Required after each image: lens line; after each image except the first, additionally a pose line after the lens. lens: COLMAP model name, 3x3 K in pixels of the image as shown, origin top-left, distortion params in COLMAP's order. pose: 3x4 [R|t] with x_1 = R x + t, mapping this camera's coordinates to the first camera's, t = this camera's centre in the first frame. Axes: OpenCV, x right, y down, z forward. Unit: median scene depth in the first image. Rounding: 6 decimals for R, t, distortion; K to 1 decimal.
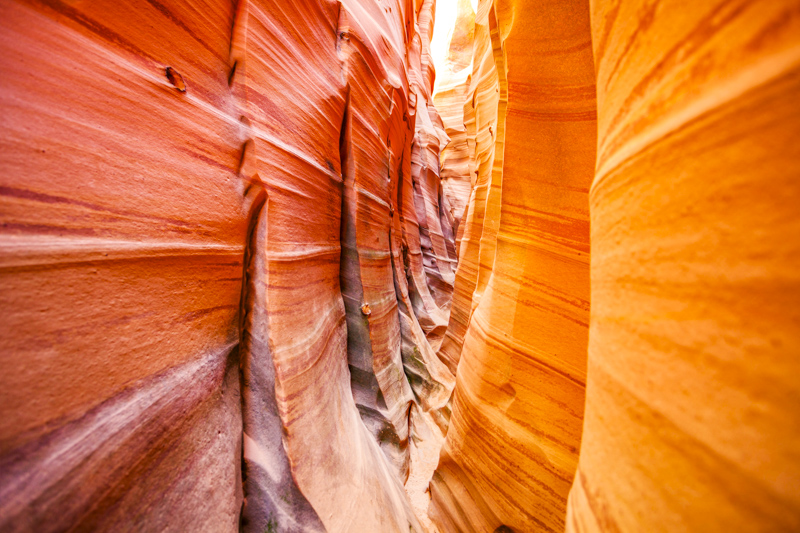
lens RADIAL K [[386.0, 0, 397.9], [0, 386.0, 271.8], [0, 0, 1]] dist [-0.053281, 0.002622]
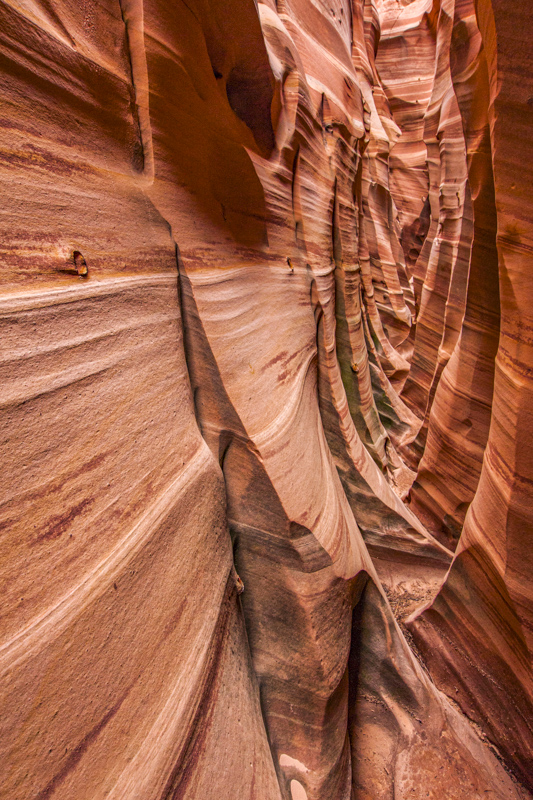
lens RADIAL K [[543.4, 0, 276.1], [0, 543.4, 406.4], [0, 0, 1]] dist [-0.066326, 0.061125]
pose [[0.997290, -0.031306, -0.066584, -0.251427], [0.045690, 0.972835, 0.226946, -0.215844], [0.057670, -0.229373, 0.971629, -0.859838]]
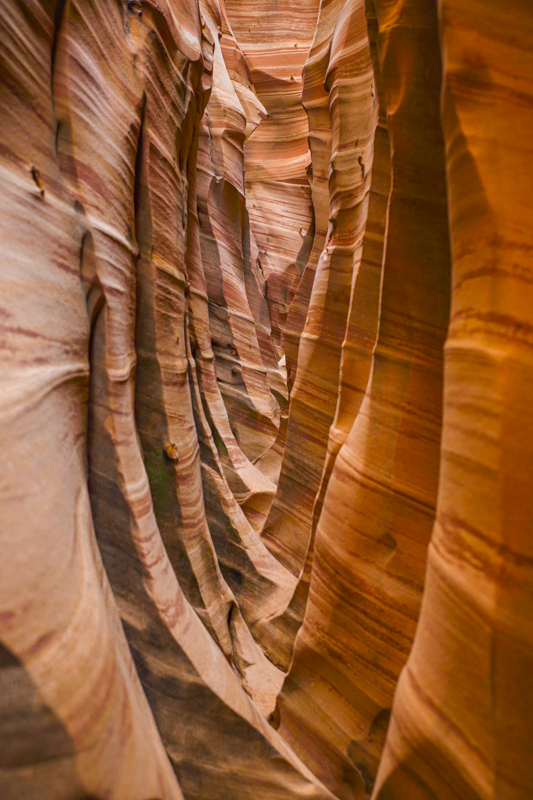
lens RADIAL K [[964.0, 0, 263.2], [0, 964.0, 401.6], [0, 0, 1]] dist [0.049466, 0.000000]
pose [[0.986880, 0.007484, 0.161285, -0.213305], [-0.009343, 0.999898, 0.010771, -0.005596], [-0.161188, -0.012137, 0.986849, -0.682979]]
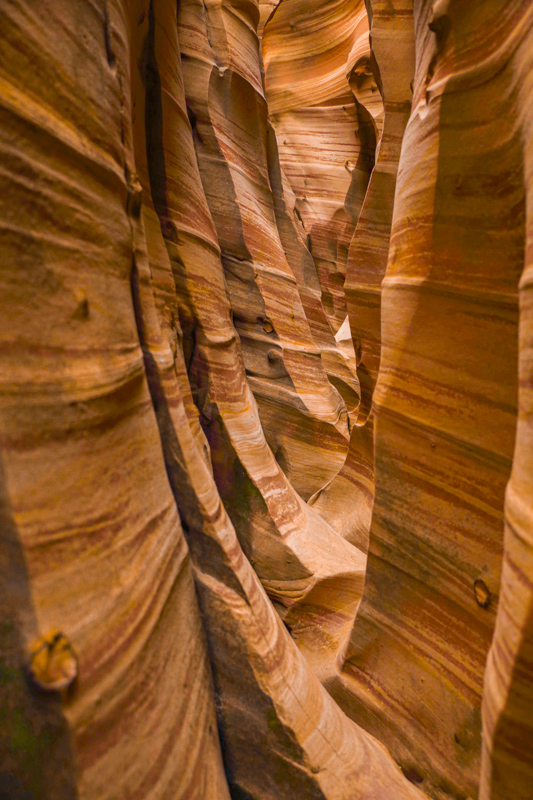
lens RADIAL K [[964.0, 0, 263.4], [0, 964.0, 401.1], [0, 0, 1]] dist [0.049466, 0.000000]
pose [[0.990773, -0.087235, 0.103729, -0.014428], [0.084359, 0.995928, 0.031808, -0.049709], [-0.106082, -0.022764, 0.994097, 0.545097]]
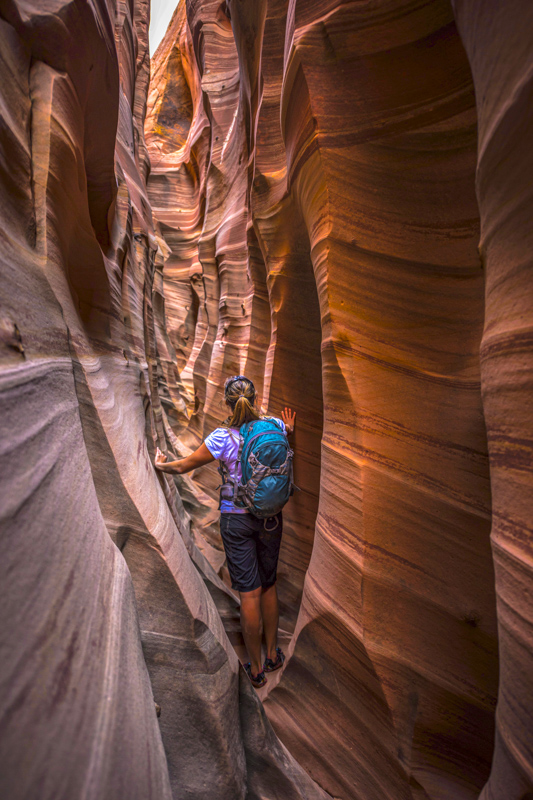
lens RADIAL K [[494.9, 0, 262.0], [0, 494.9, 398.9], [0, 0, 1]] dist [0.000314, -0.005765]
pose [[0.927311, -0.027017, 0.373316, -0.442053], [0.006126, 0.998353, 0.057034, -0.214266], [-0.374242, -0.050601, 0.925949, -0.784191]]
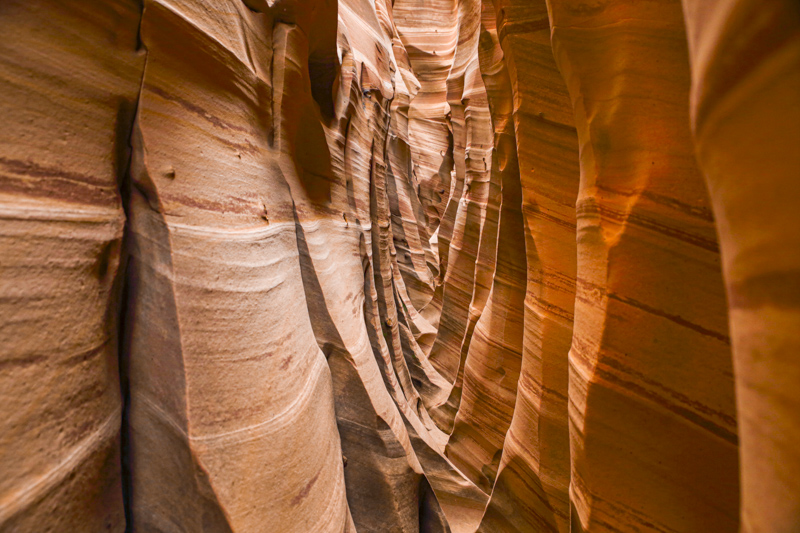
lens RADIAL K [[705.7, 0, 395.6], [0, 705.7, 264.4], [0, 0, 1]] dist [-0.042228, 0.001627]
pose [[0.989326, -0.008823, 0.145454, -0.436595], [0.002731, 0.999113, 0.042029, -0.208261], [-0.145695, -0.041184, 0.988472, -1.399940]]
